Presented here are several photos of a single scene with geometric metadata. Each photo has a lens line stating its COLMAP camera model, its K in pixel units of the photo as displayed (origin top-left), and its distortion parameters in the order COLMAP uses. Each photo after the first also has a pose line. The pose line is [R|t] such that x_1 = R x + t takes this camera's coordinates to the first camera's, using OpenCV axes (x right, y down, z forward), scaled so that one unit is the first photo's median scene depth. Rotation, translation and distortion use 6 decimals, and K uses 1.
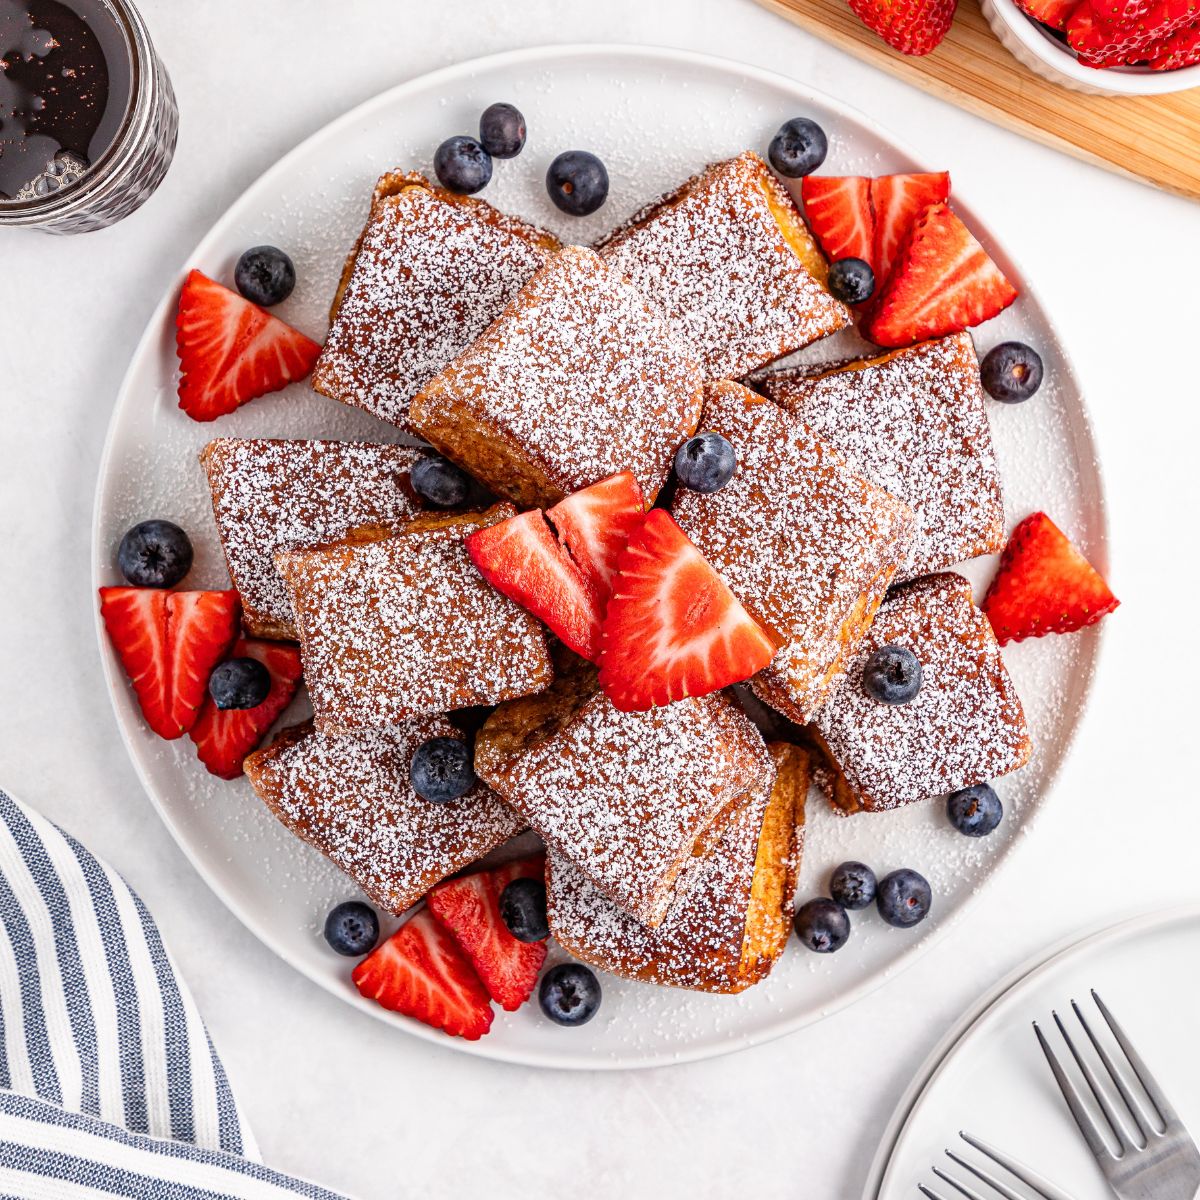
lens RADIAL K [[2781.3, 0, 639.1], [0, 2781.3, 485.1], [0, 0, 1]] dist [0.038043, 0.683262]
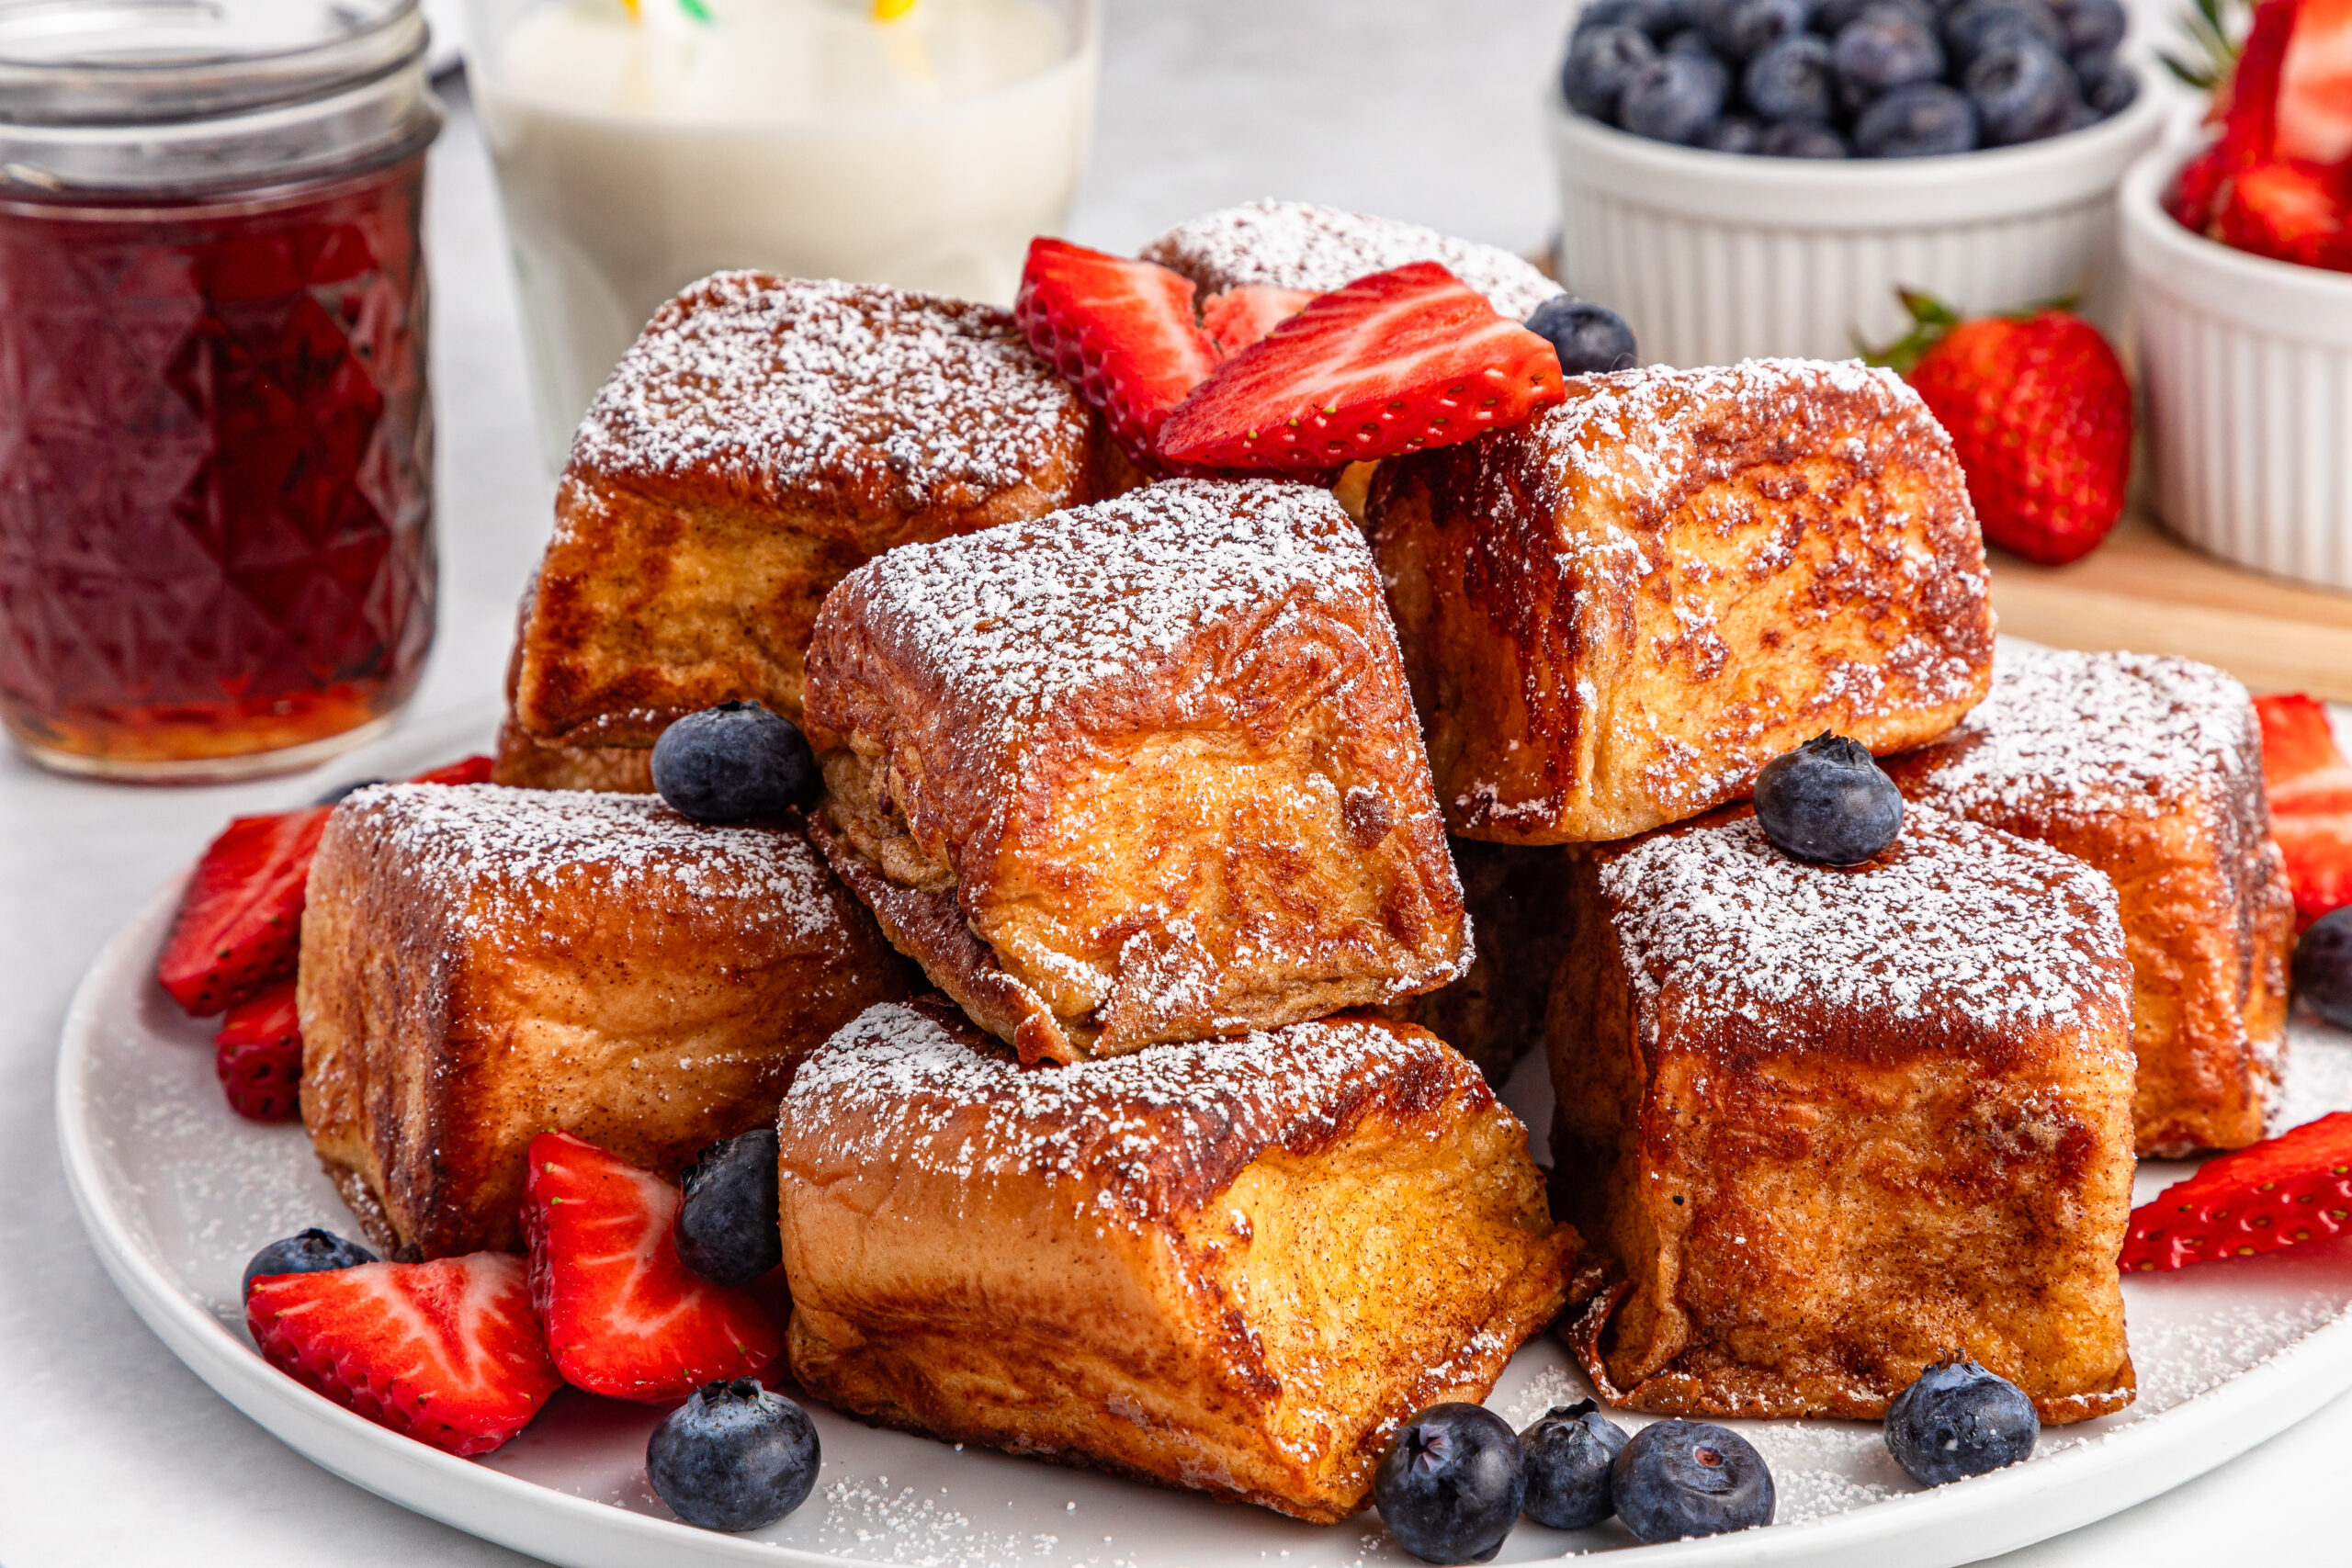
lens RADIAL K [[6372.8, 0, 1201.6], [0, 6372.8, 752.3], [0, 0, 1]] dist [0.315908, 1.099655]
pose [[0.913755, 0.107302, -0.391840, 0.368952], [-0.403993, 0.341879, -0.848474, 0.885096], [0.042918, 0.933598, 0.355743, 0.656083]]
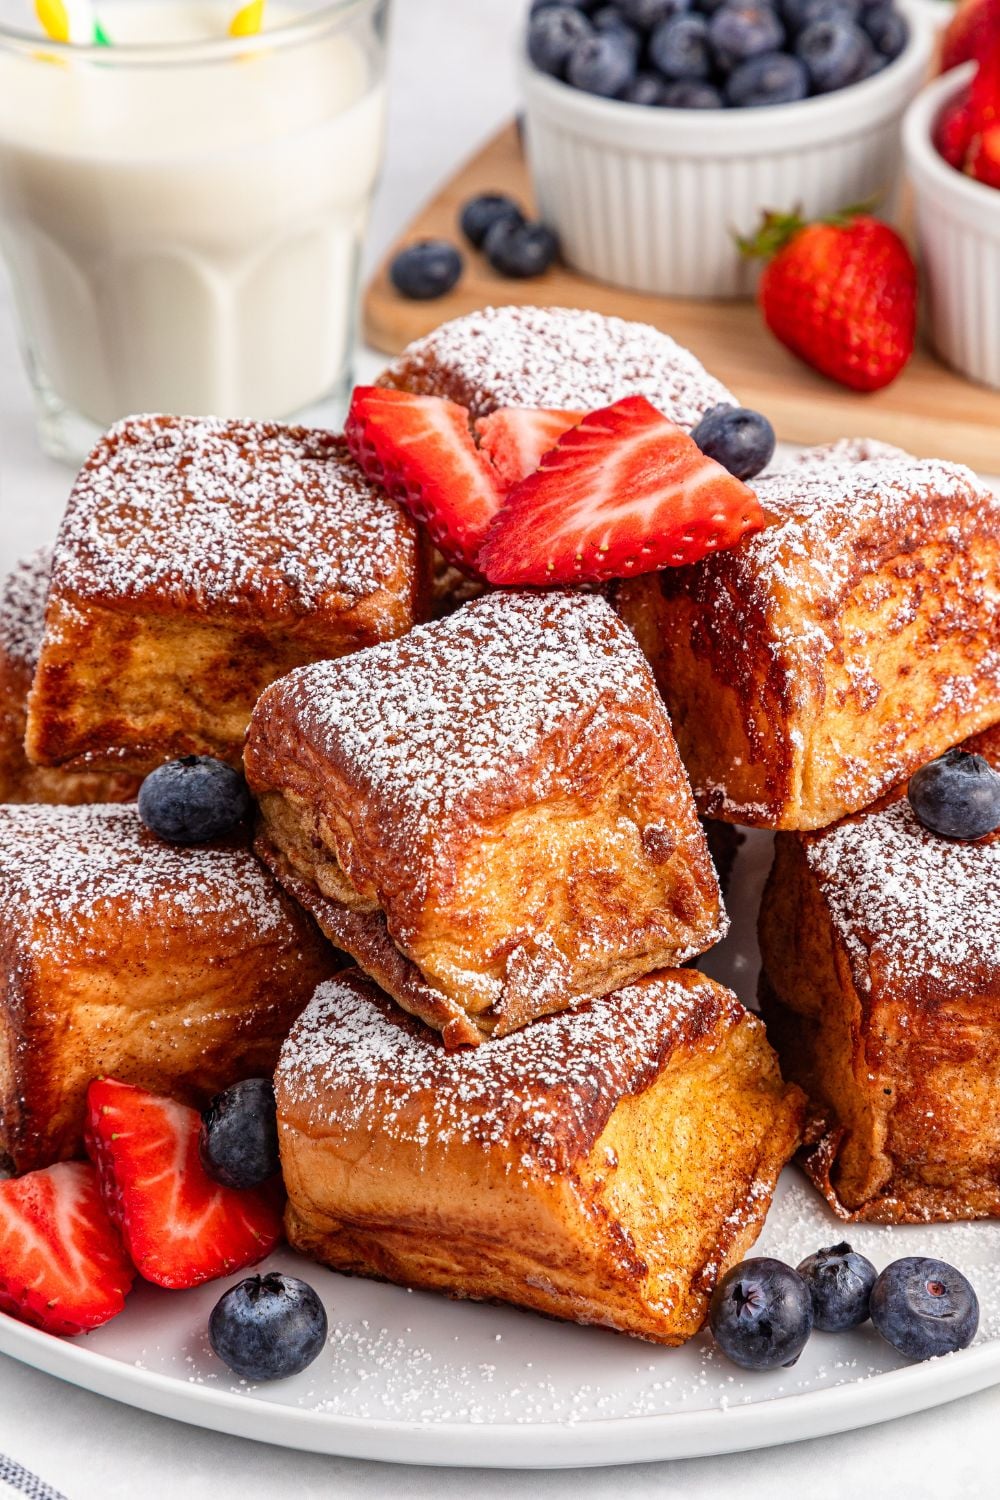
lens RADIAL K [[4064.7, 0, 500.0], [0, 4064.7, 750.0], [0, 0, 1]] dist [0.315908, 1.099655]
pose [[0.956736, 0.102480, -0.272314, 0.232259], [-0.285389, 0.512779, -0.809698, 0.791401], [0.056659, 0.852382, 0.519841, 0.531612]]
